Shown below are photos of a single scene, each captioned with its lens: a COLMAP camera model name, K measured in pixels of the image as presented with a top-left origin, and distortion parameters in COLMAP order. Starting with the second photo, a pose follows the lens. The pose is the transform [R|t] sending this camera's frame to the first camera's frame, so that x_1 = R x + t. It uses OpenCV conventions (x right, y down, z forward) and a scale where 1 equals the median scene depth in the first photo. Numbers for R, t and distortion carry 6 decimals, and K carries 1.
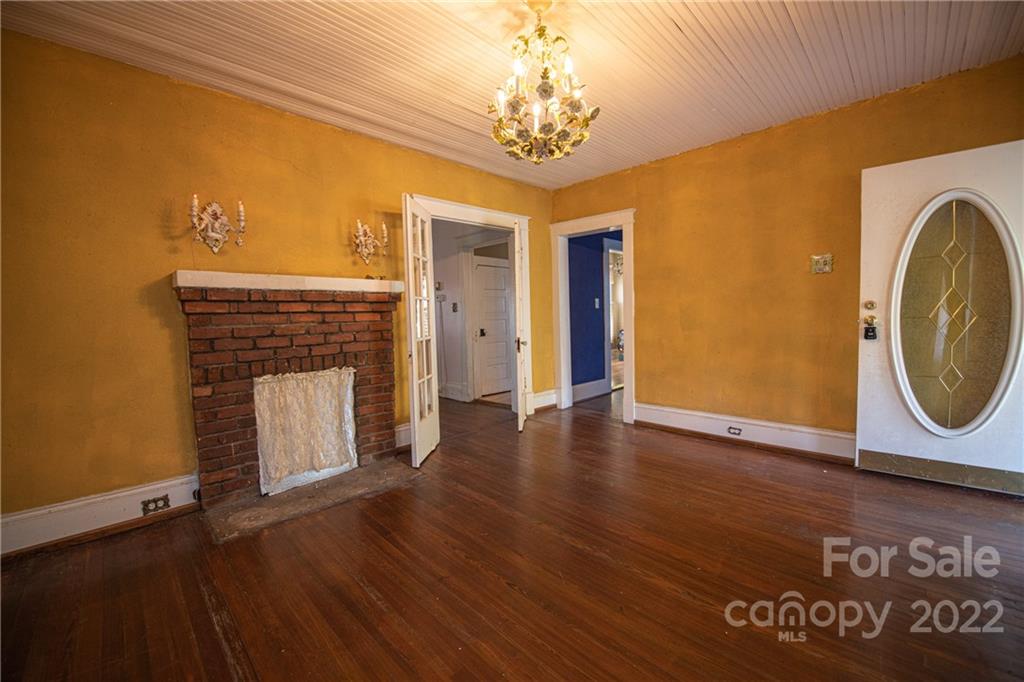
lens RADIAL K [[410.2, 0, 512.4], [0, 410.2, 340.6], [0, 0, 1]] dist [-0.025015, -0.000893]
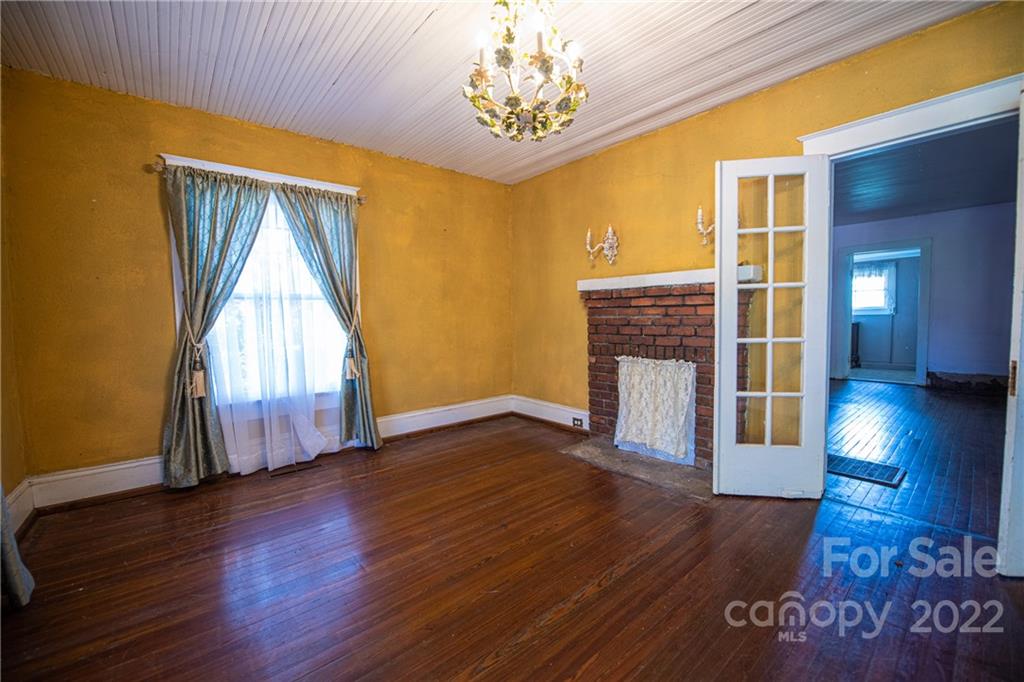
lens RADIAL K [[410.2, 0, 513.4], [0, 410.2, 338.9], [0, 0, 1]] dist [-0.025015, -0.000893]
pose [[-0.106761, 0.082768, -0.990834, 0.699318], [-0.043038, 0.995211, 0.087771, -0.064862], [0.993353, 0.052014, -0.102687, 0.778599]]
